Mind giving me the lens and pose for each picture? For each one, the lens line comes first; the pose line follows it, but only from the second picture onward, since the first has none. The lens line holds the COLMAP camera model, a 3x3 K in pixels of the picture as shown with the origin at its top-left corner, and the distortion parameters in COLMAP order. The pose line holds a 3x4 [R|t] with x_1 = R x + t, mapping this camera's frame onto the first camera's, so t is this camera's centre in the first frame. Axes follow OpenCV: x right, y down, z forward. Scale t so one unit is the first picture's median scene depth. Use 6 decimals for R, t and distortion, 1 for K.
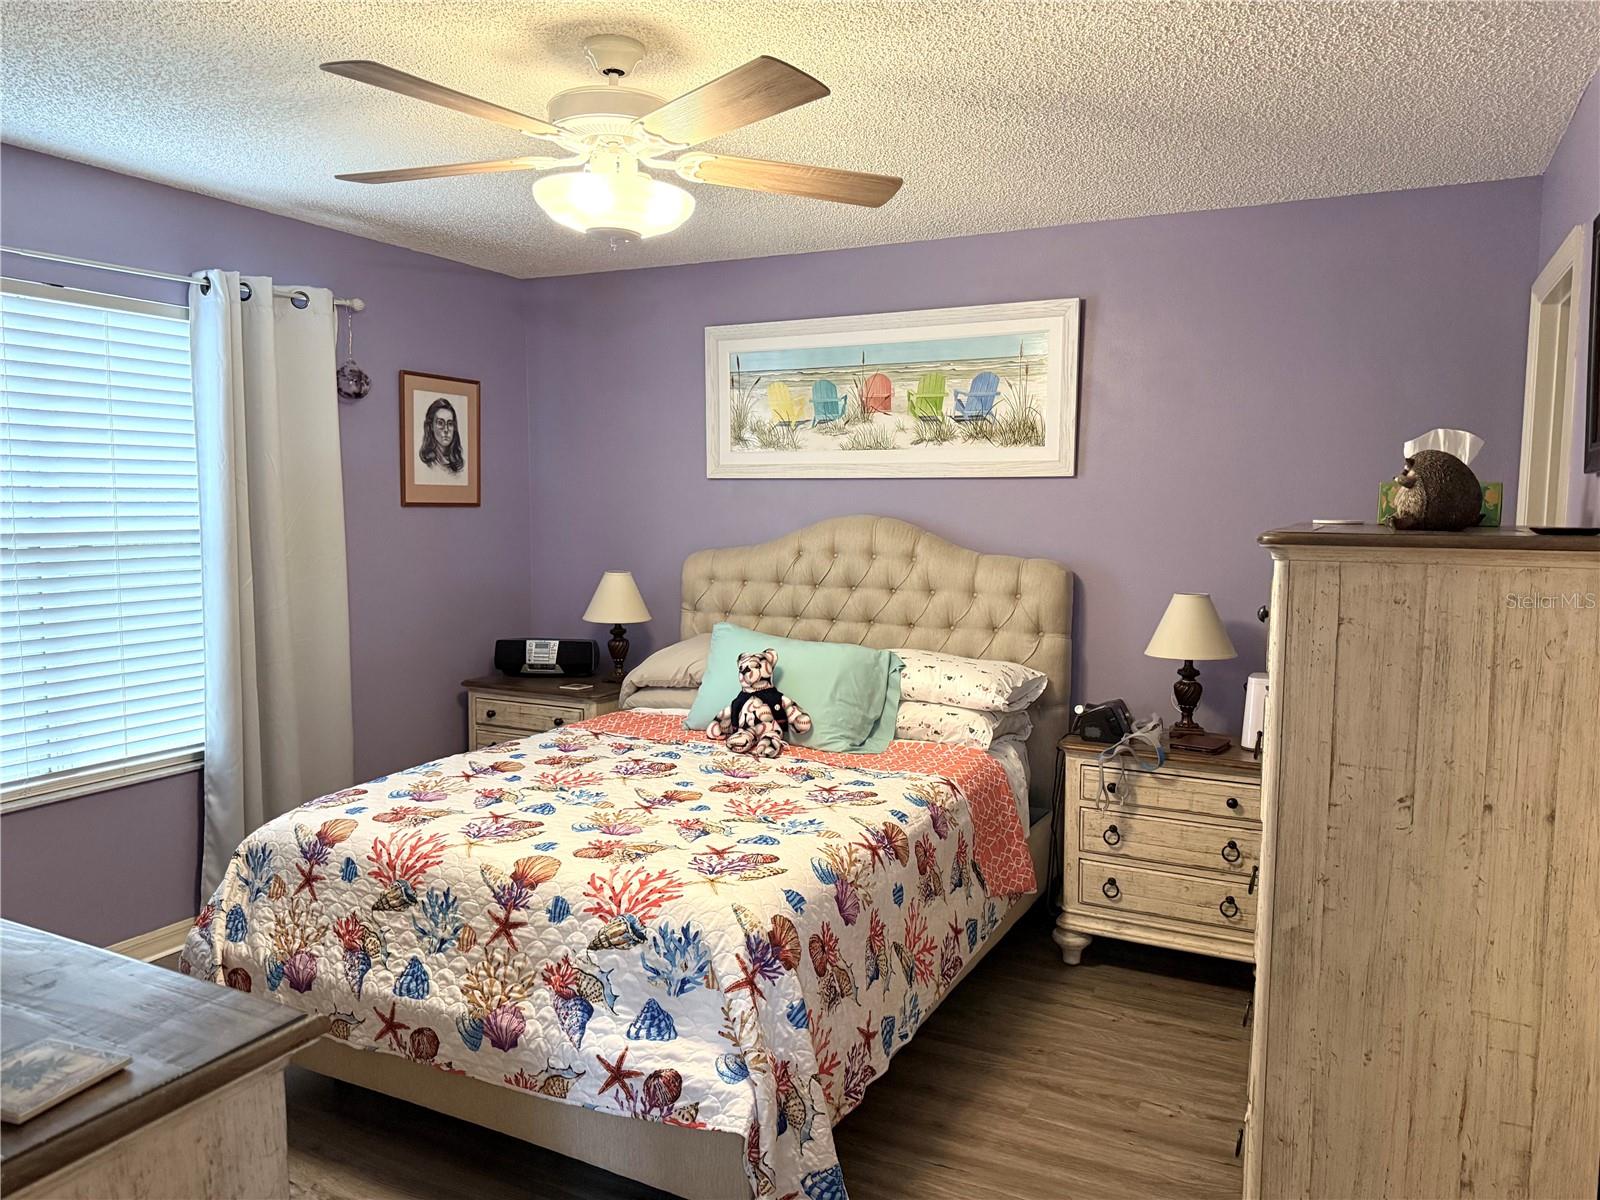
lens RADIAL K [[1118.0, 0, 790.5], [0, 1118.0, 595.9], [0, 0, 1]] dist [0.074065, -0.094744]
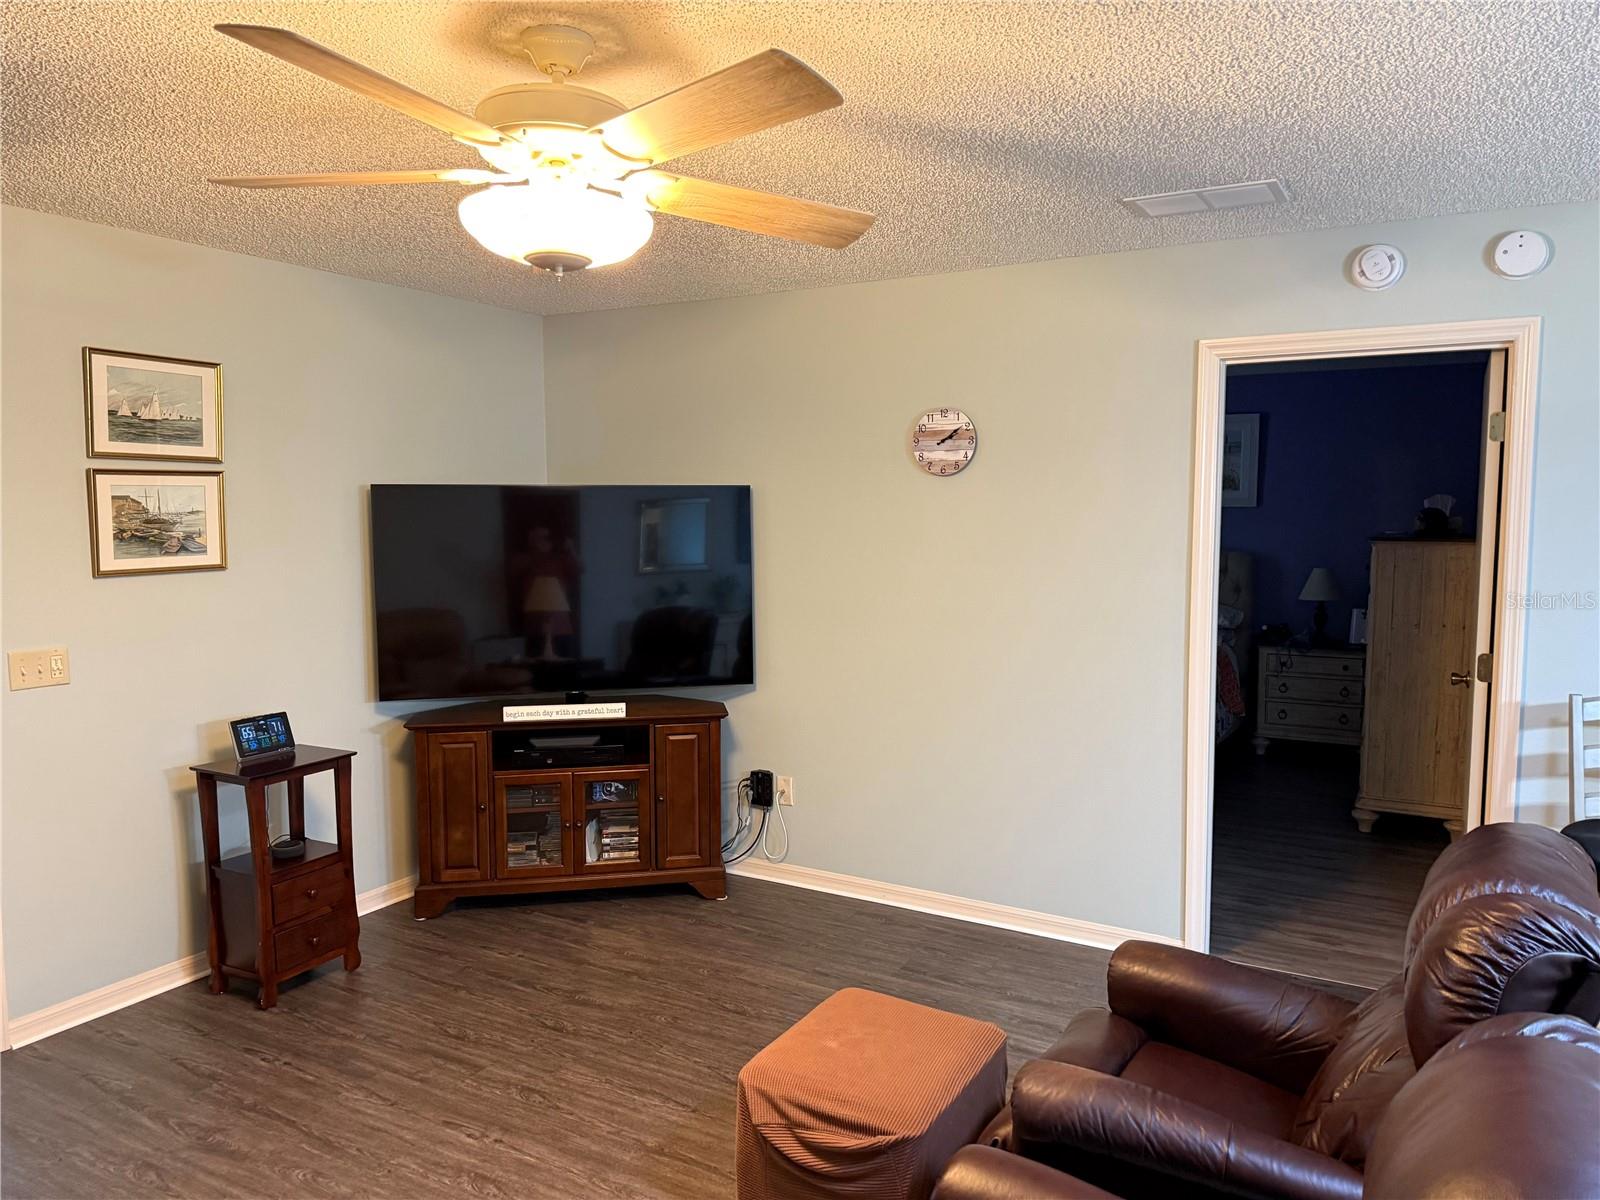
lens RADIAL K [[1118.0, 0, 807.2], [0, 1118.0, 602.1], [0, 0, 1]] dist [0.074065, -0.094744]
pose [[0.999120, -0.003051, -0.041828, -0.552706], [0.003090, 0.999995, 0.000878, 0.065350], [0.041825, -0.001007, 0.999124, -1.210327]]
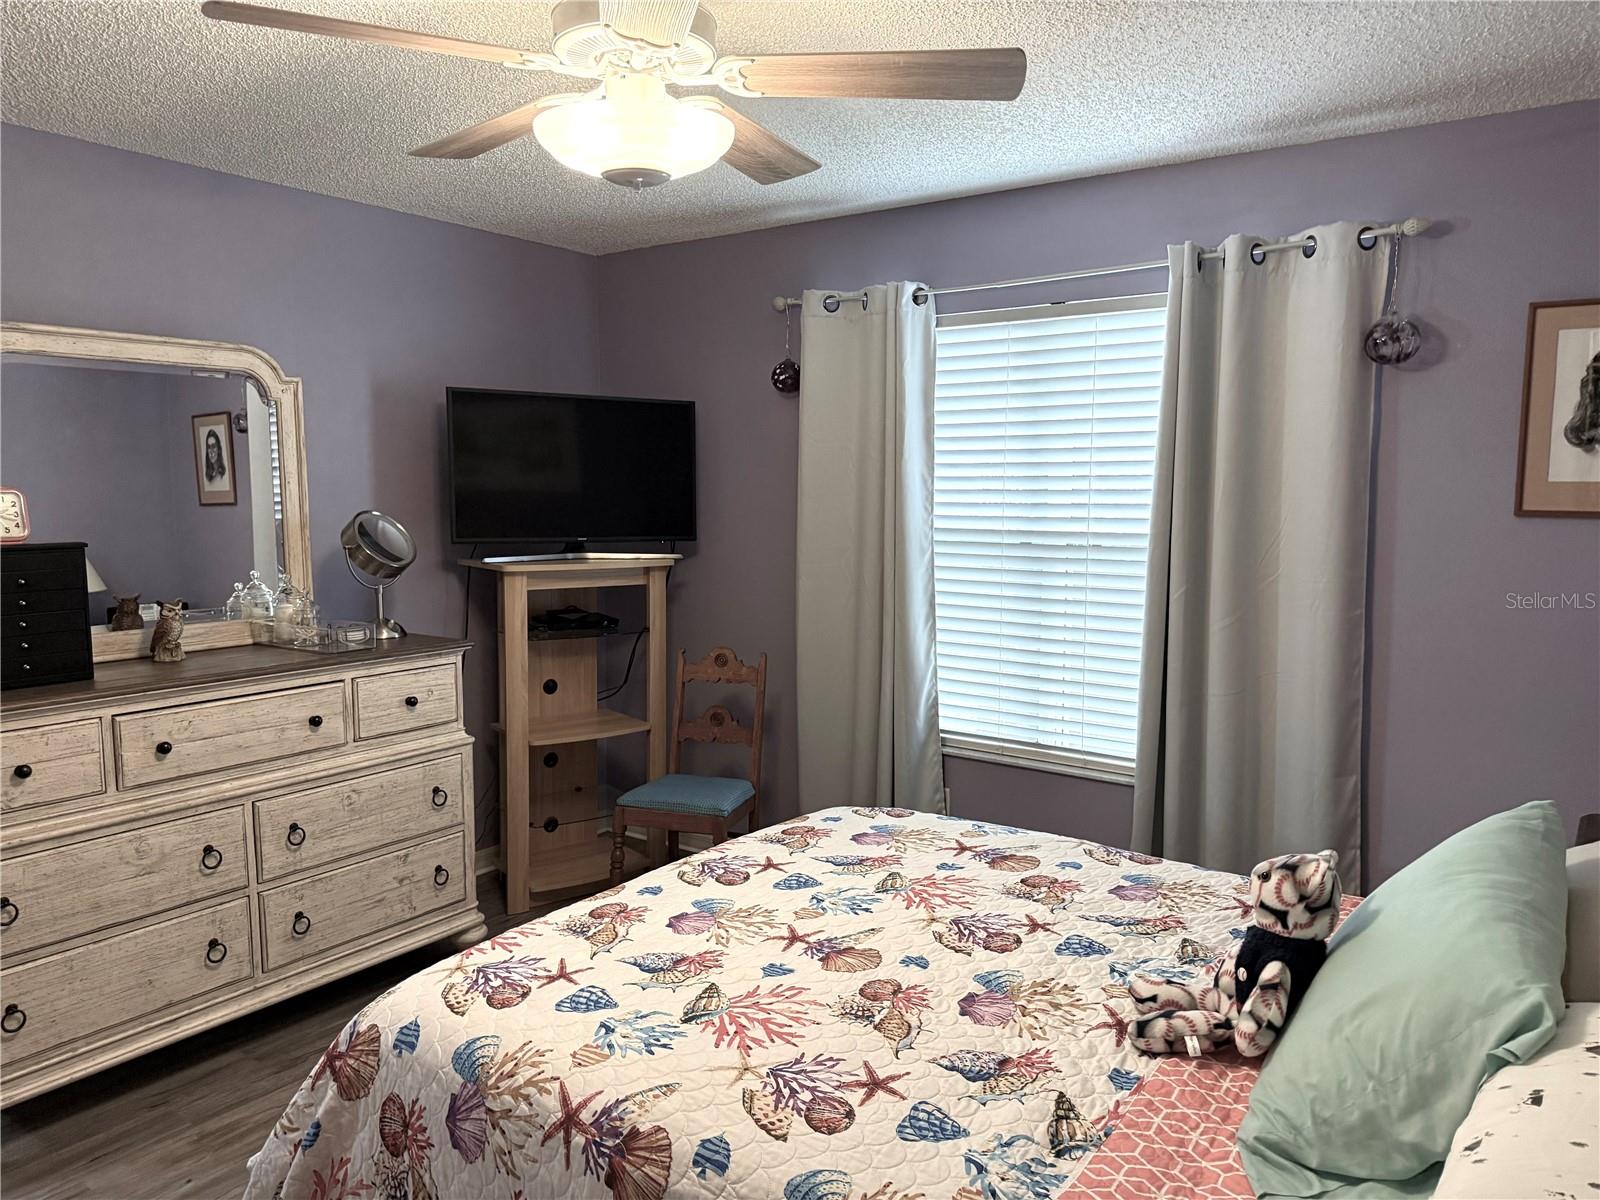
lens RADIAL K [[1118.0, 0, 803.4], [0, 1118.0, 593.8], [0, 0, 1]] dist [0.074065, -0.094744]
pose [[-0.143254, 0.093213, -0.985287, 0.553174], [-0.090229, 0.990179, 0.106794, -0.105020], [0.985564, 0.104200, -0.133437, 1.069673]]
